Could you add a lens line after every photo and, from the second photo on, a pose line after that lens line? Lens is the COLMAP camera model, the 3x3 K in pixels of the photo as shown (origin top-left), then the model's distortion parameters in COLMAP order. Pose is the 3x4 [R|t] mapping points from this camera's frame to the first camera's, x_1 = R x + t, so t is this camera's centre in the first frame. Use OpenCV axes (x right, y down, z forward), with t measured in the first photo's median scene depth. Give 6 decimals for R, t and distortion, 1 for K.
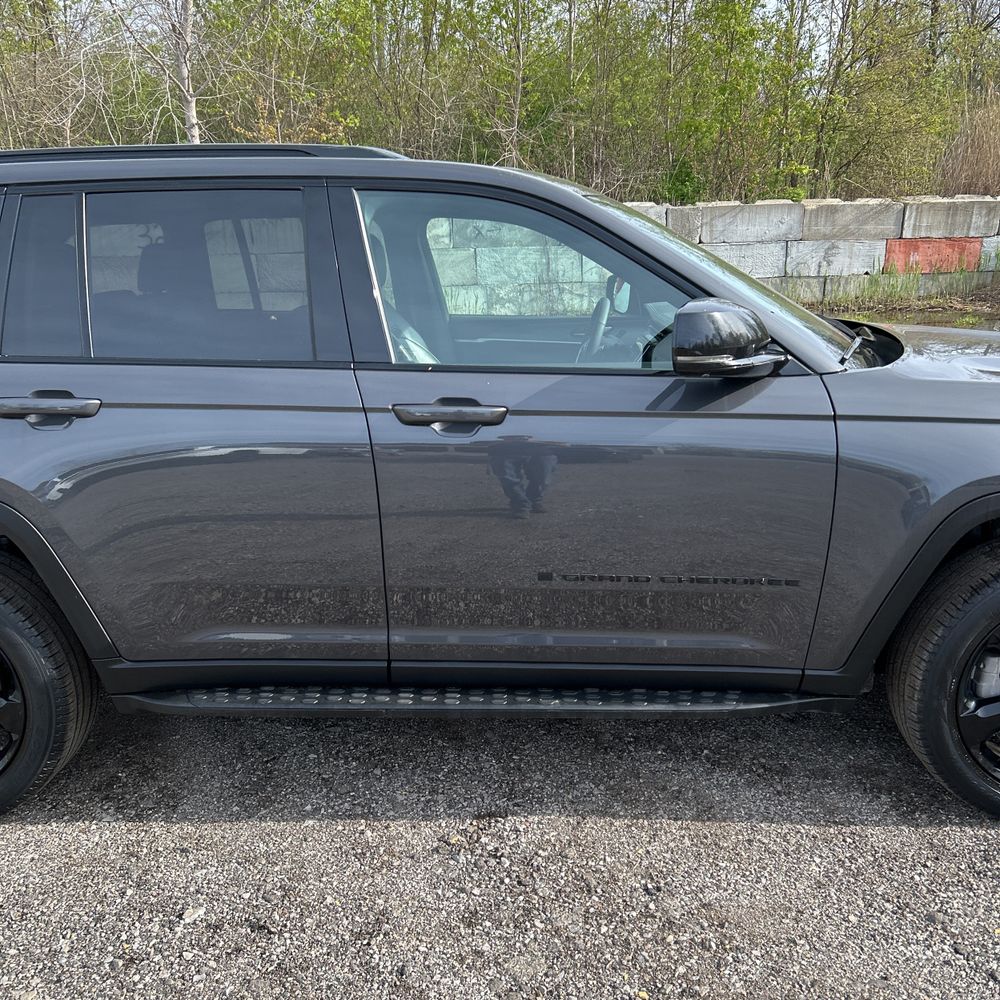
lens RADIAL K [[995.8, 0, 508.0], [0, 995.8, 511.2], [0, 0, 1]] dist [0.098374, -0.198303]
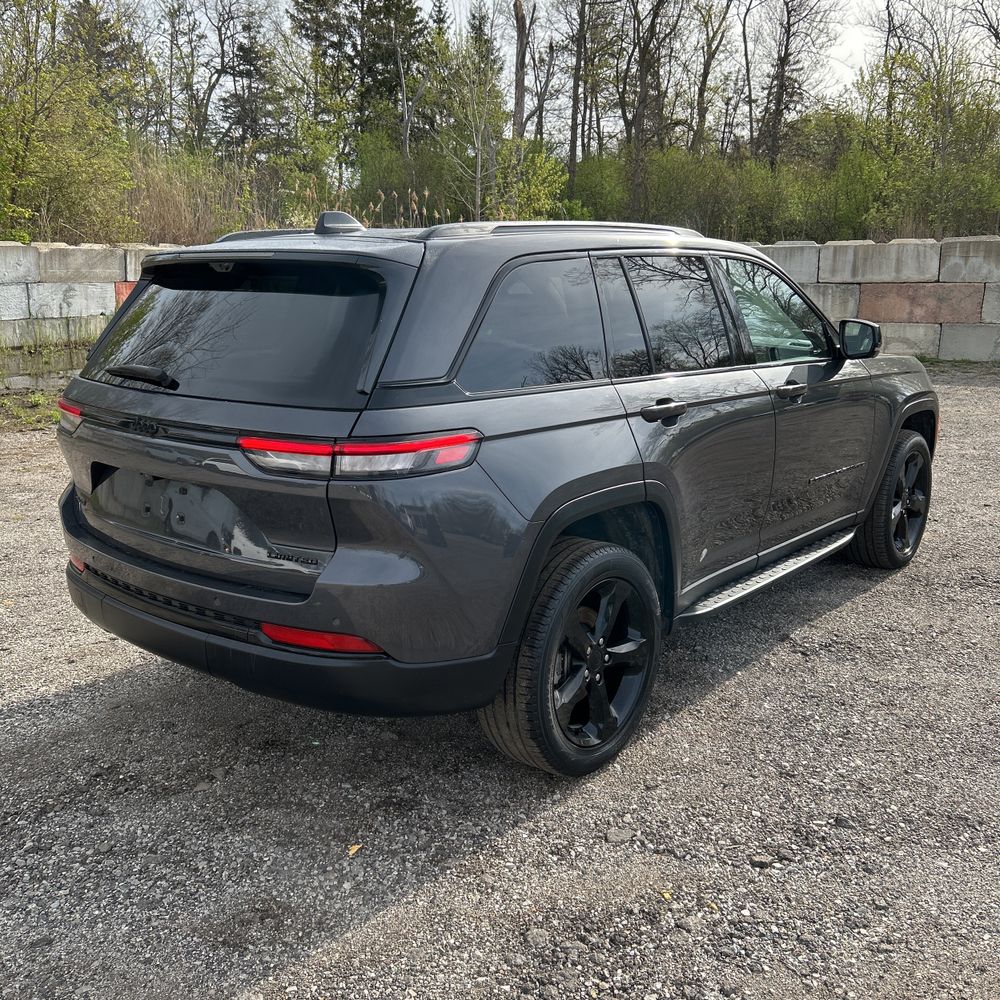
lens RADIAL K [[1003.5, 0, 499.2], [0, 1003.5, 479.8], [0, 0, 1]] dist [0.020816, -0.001818]
pose [[0.618384, -0.146154, 0.772166, -1.463229], [0.198759, 0.979697, 0.026260, -0.078673], [-0.760327, 0.137236, 0.634878, 0.271259]]
